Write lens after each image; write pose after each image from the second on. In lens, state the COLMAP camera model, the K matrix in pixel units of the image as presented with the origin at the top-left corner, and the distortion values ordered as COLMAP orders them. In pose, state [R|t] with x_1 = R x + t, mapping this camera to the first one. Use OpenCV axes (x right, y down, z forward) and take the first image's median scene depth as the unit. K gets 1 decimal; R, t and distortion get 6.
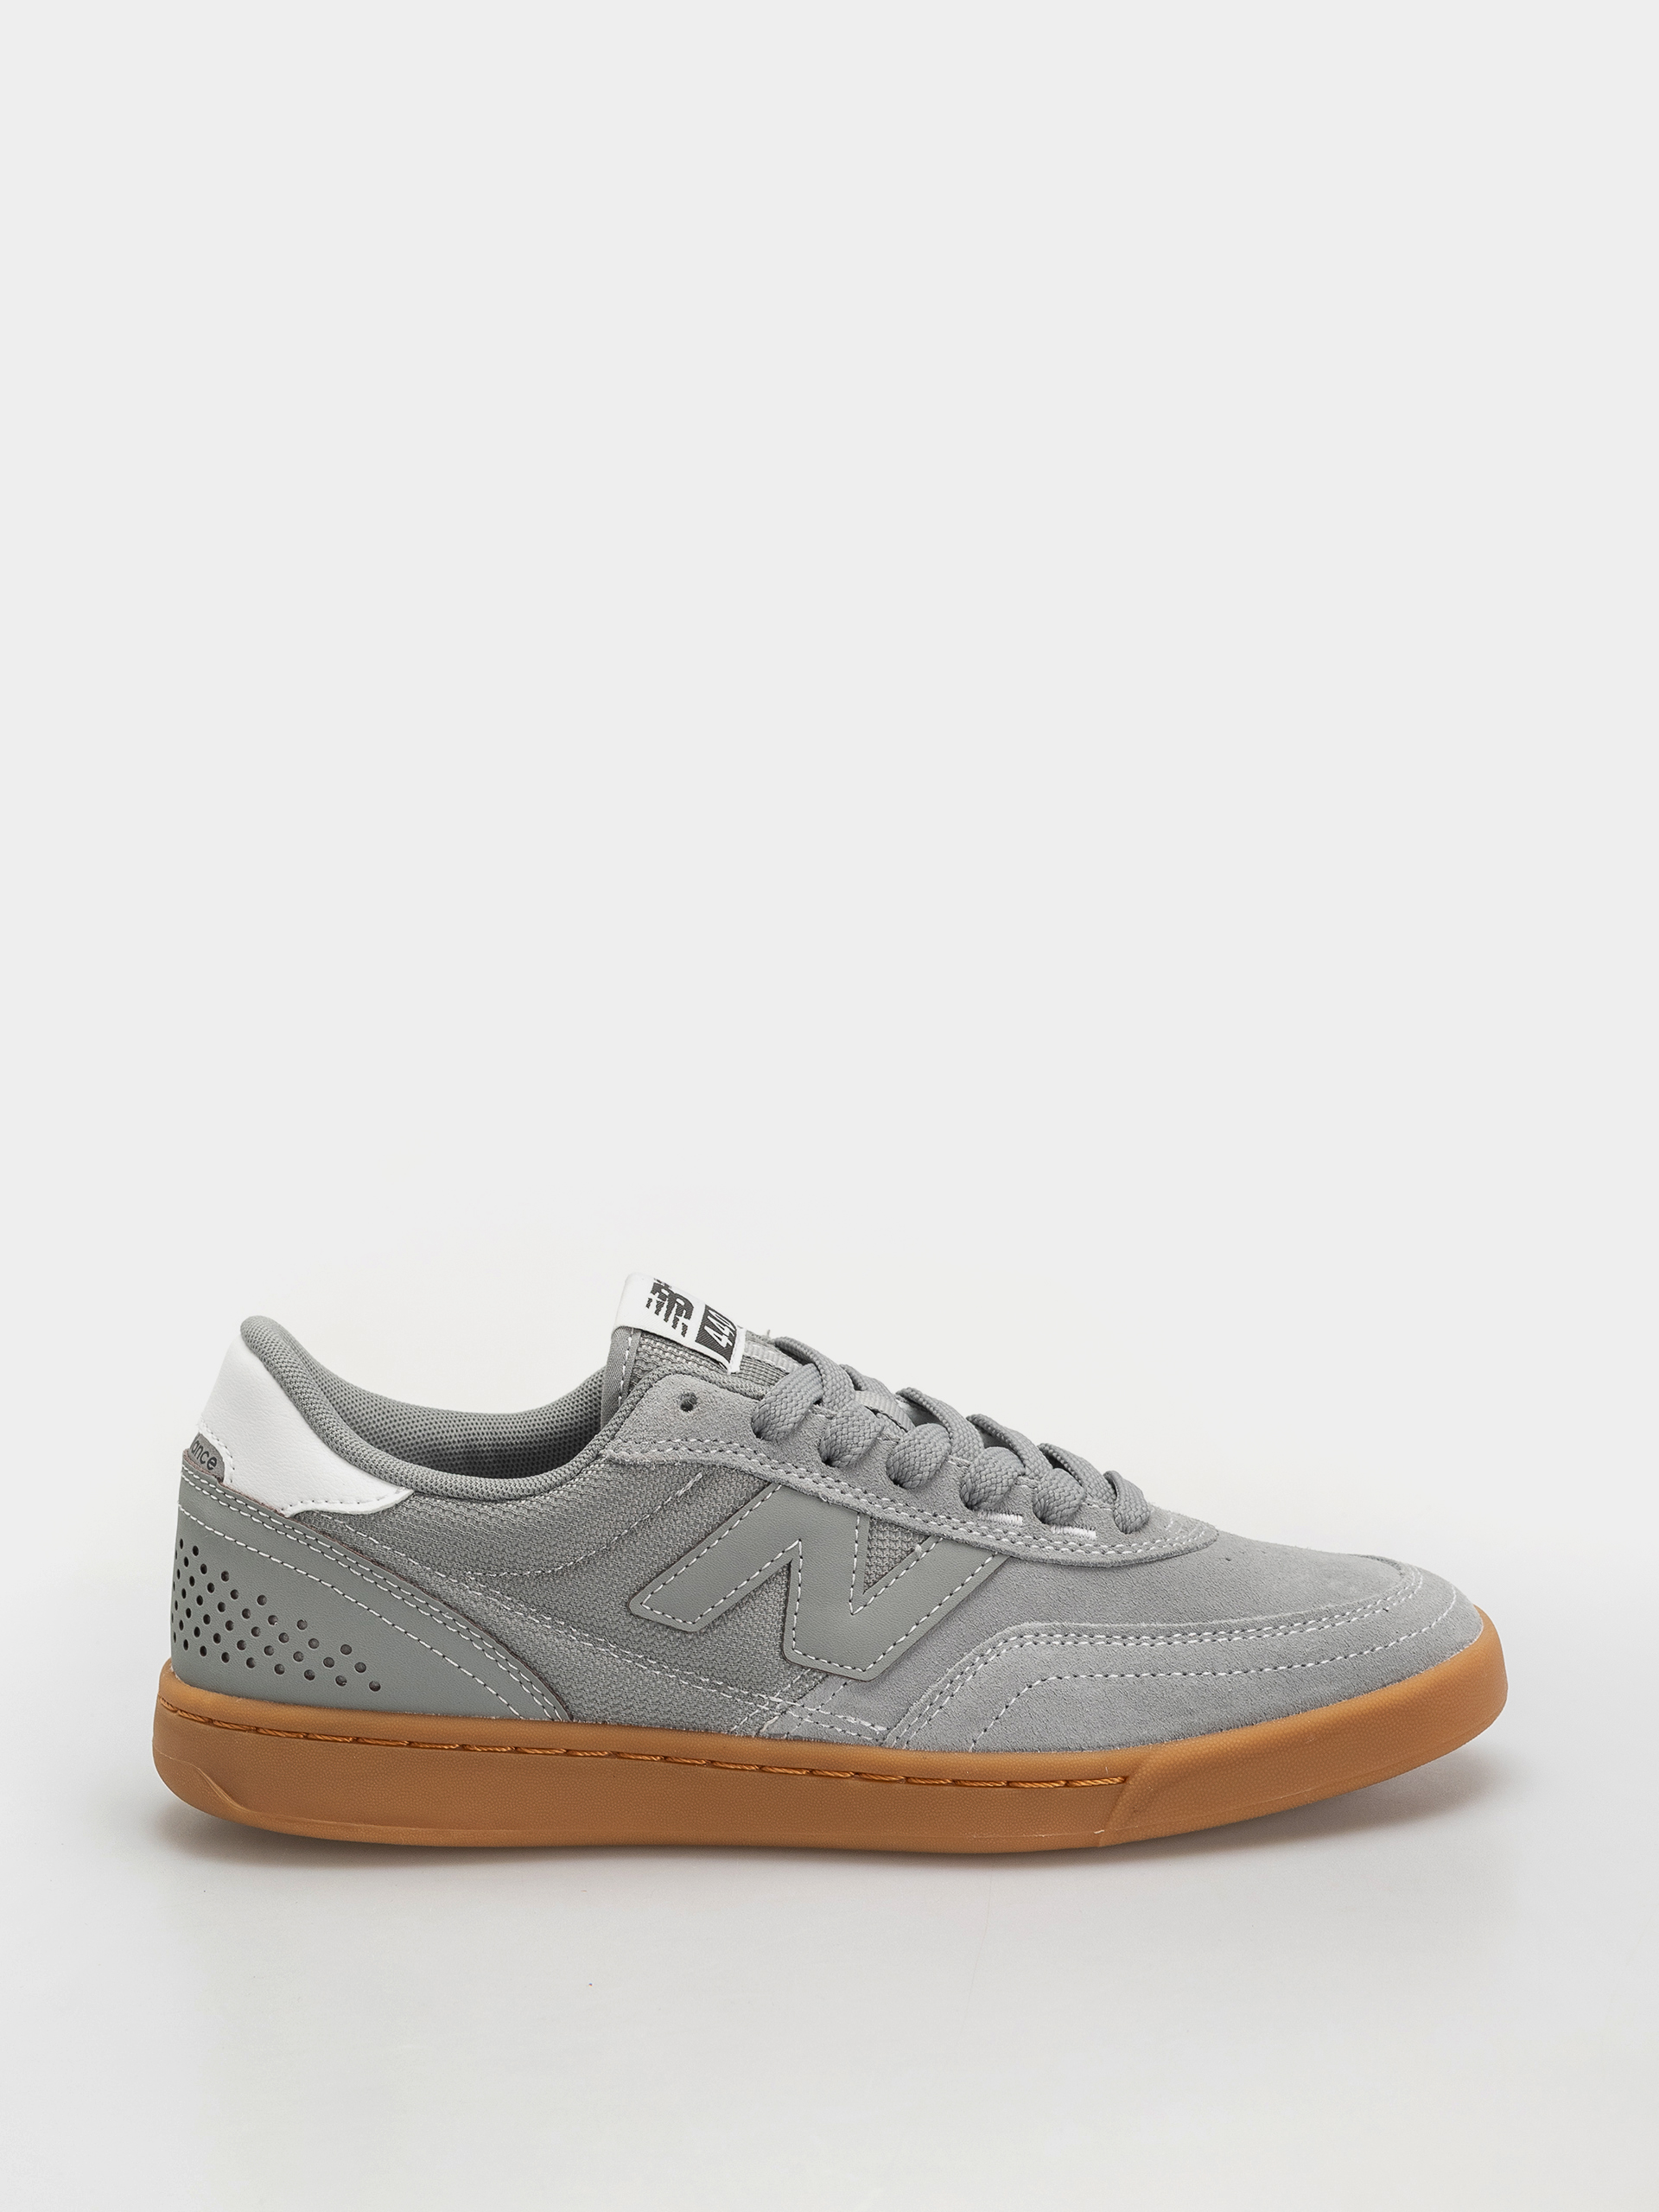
lens RADIAL K [[5457.3, 0, 829.5], [0, 5457.3, 1106.0], [0, 0, 1]] dist [-0.144550, 0.210312]
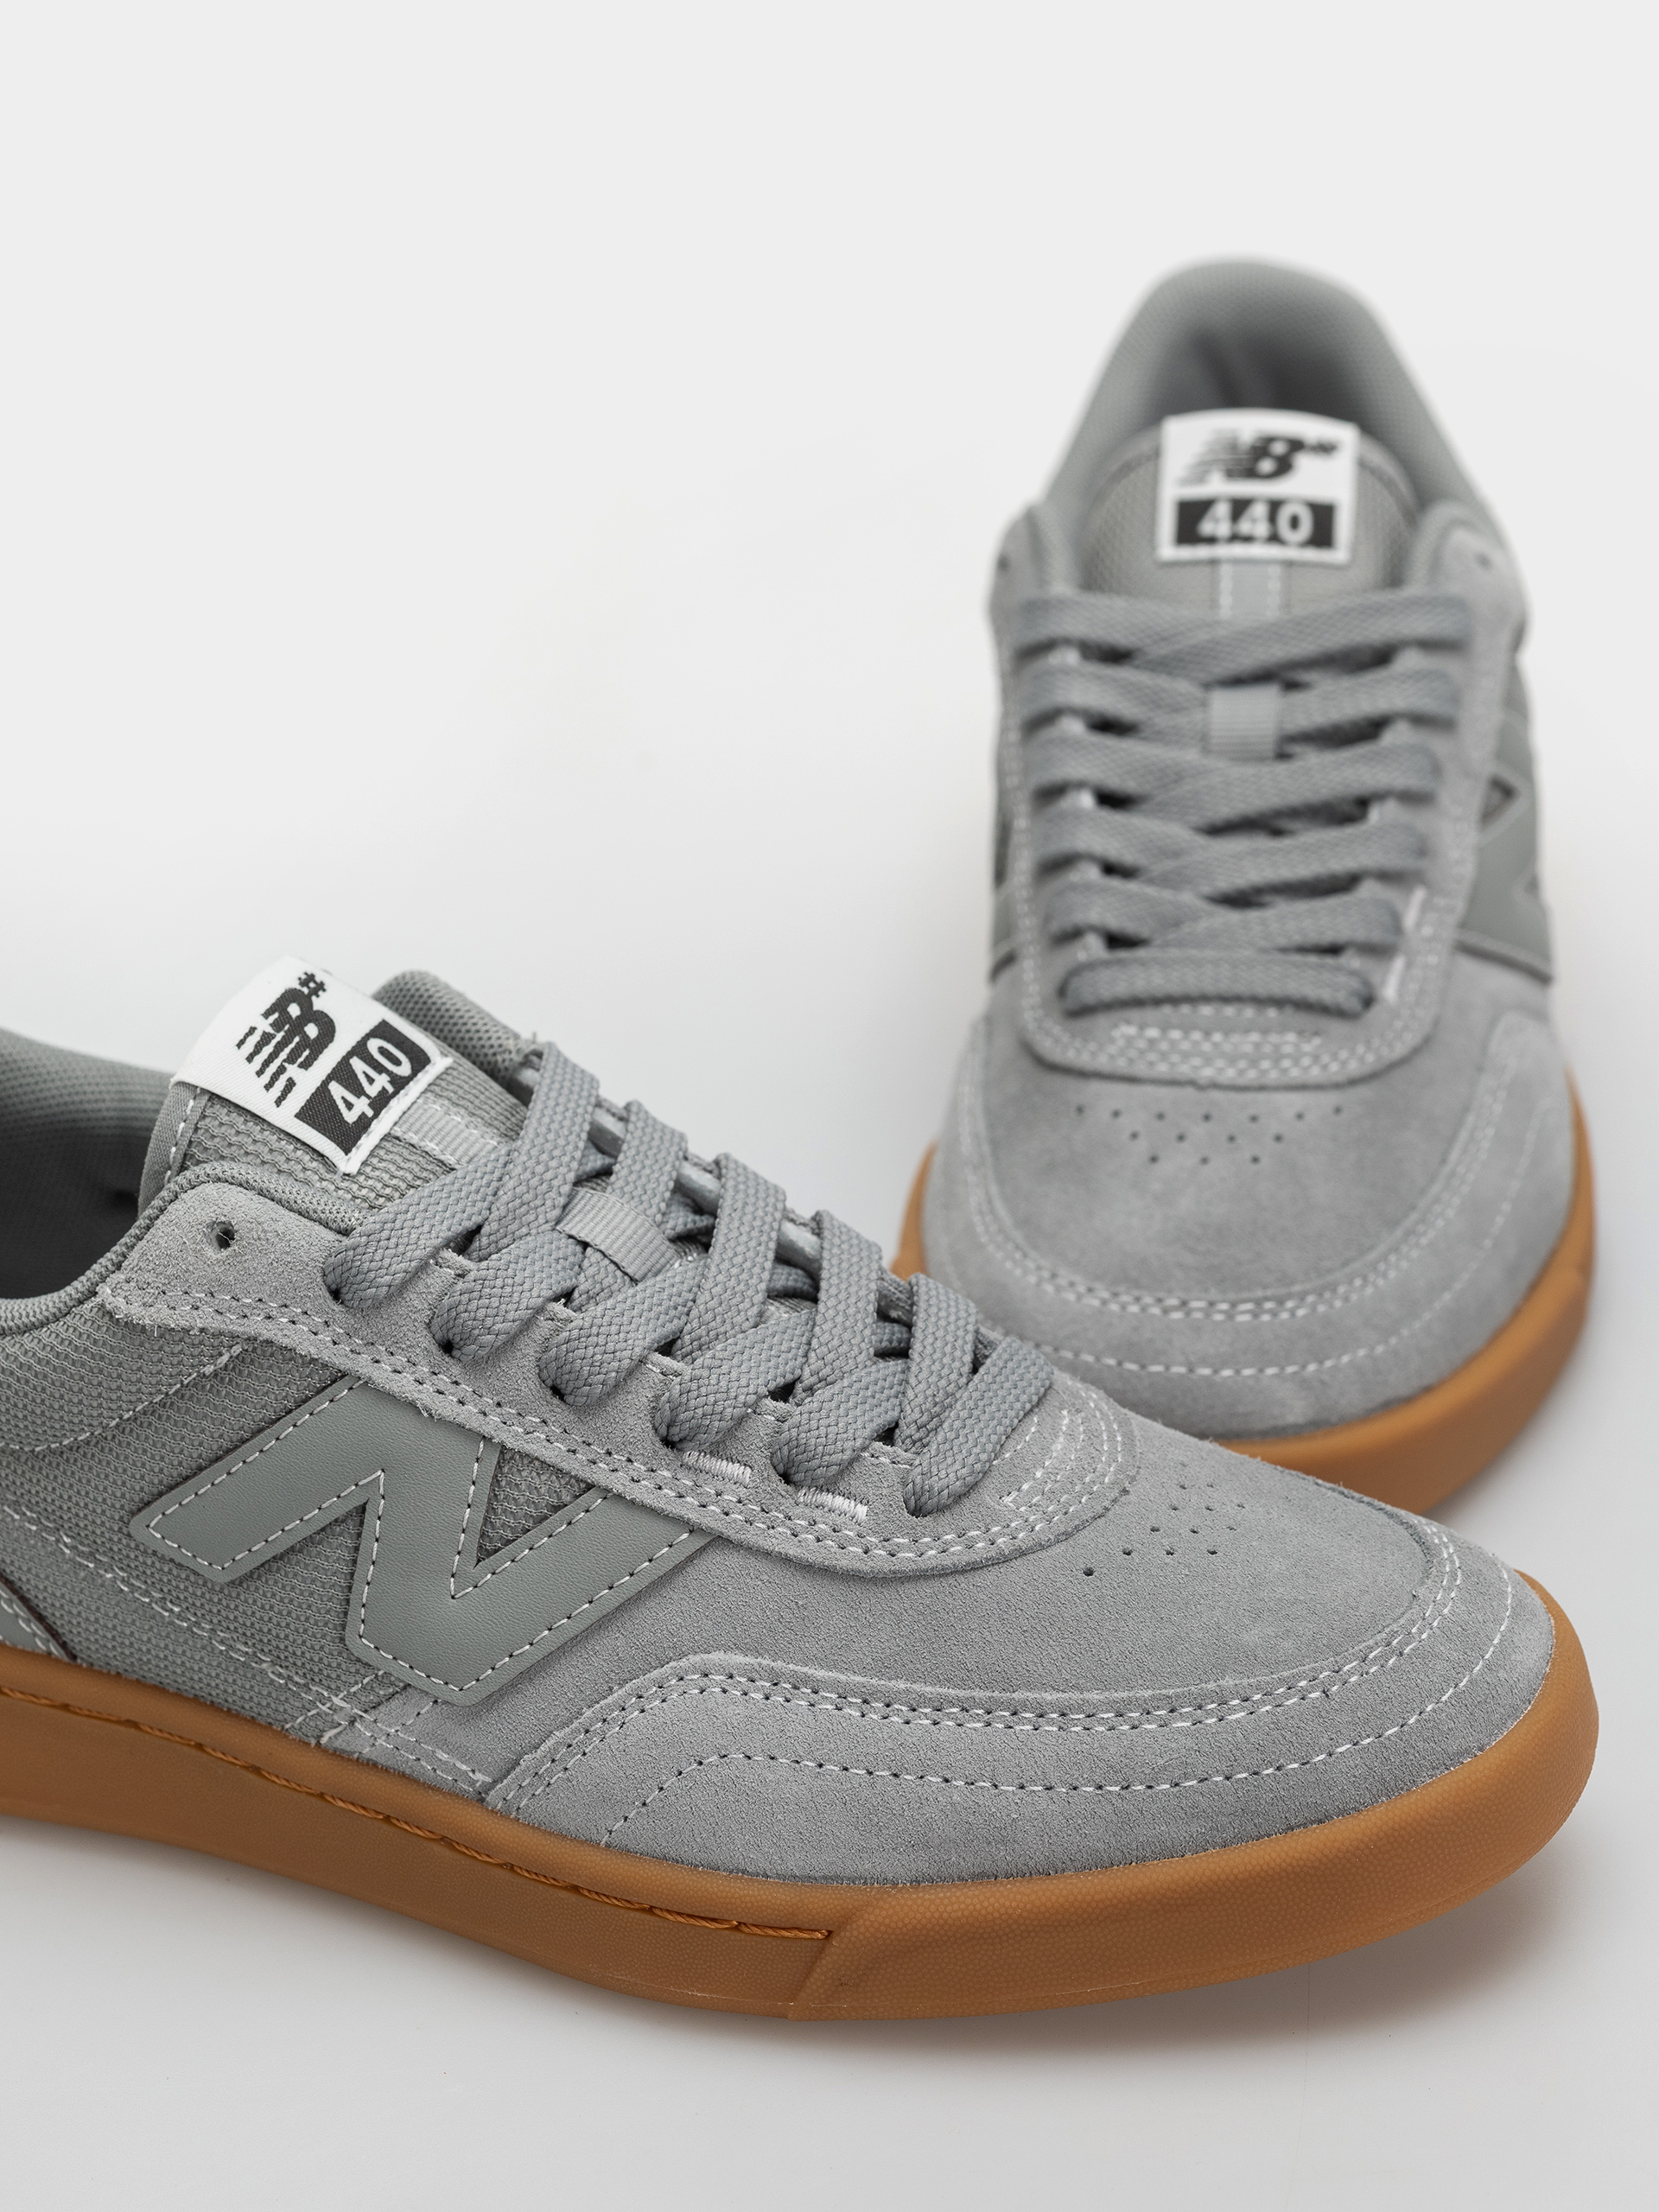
lens RADIAL K [[5457.3, 0, 829.5], [0, 5457.3, 1106.0], [0, 0, 1]] dist [-0.144550, 0.210312]
pose [[0.971708, 0.125946, -0.199804, 0.163684], [-0.083934, 0.974879, 0.206315, -0.094318], [0.220769, -0.183707, 0.957869, 0.418928]]
